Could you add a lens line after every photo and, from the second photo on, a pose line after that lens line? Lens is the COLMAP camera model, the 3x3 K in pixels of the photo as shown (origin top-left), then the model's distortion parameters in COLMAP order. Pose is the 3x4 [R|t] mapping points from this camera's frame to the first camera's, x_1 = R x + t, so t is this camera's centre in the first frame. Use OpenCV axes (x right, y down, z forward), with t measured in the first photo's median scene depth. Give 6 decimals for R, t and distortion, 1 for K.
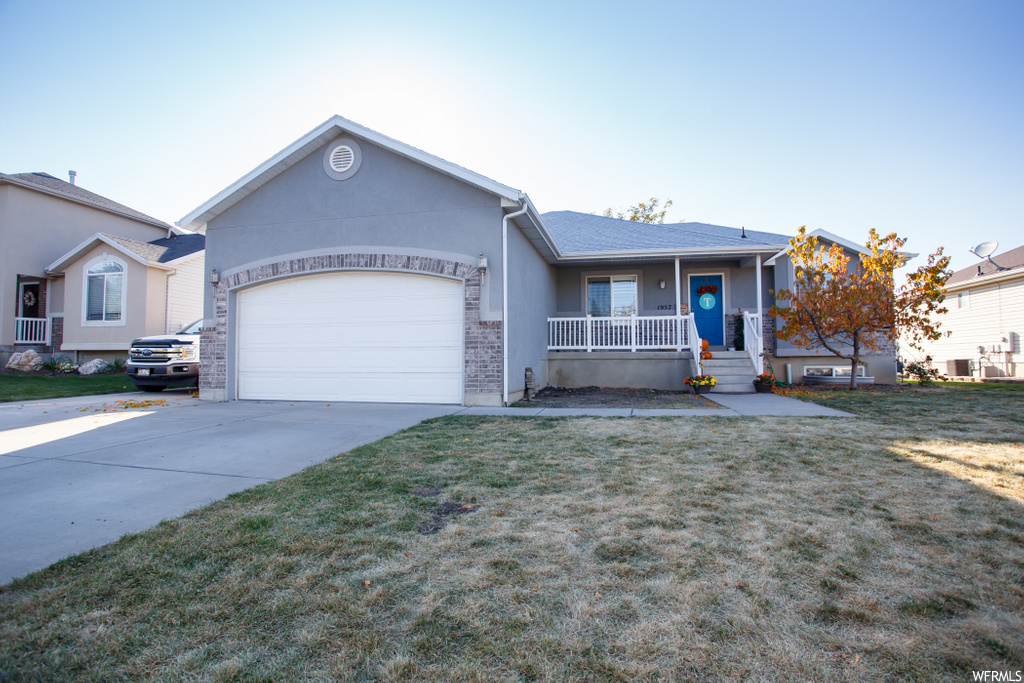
lens RADIAL K [[501.9, 0, 518.5], [0, 501.9, 336.1], [0, 0, 1]] dist [-0.076538, 0.038067]
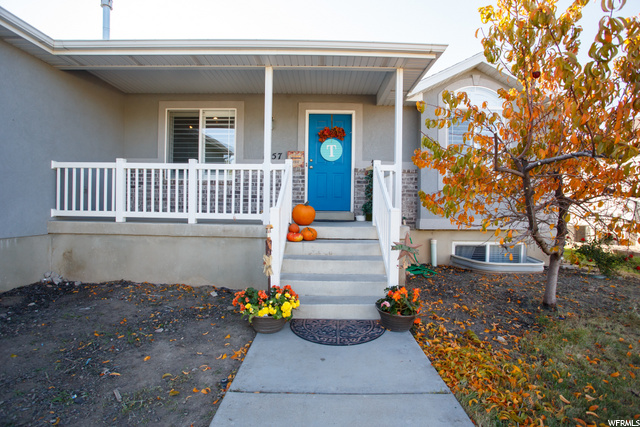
lens RADIAL K [[313.7, 0, 324.1], [0, 313.7, 210.1], [0, 0, 1]] dist [-0.076538, 0.038067]
pose [[0.978001, 0.014985, 0.208063, 0.299057], [-0.027648, 0.997929, 0.058087, -0.009584], [-0.206762, -0.062562, 0.976389, 0.598973]]
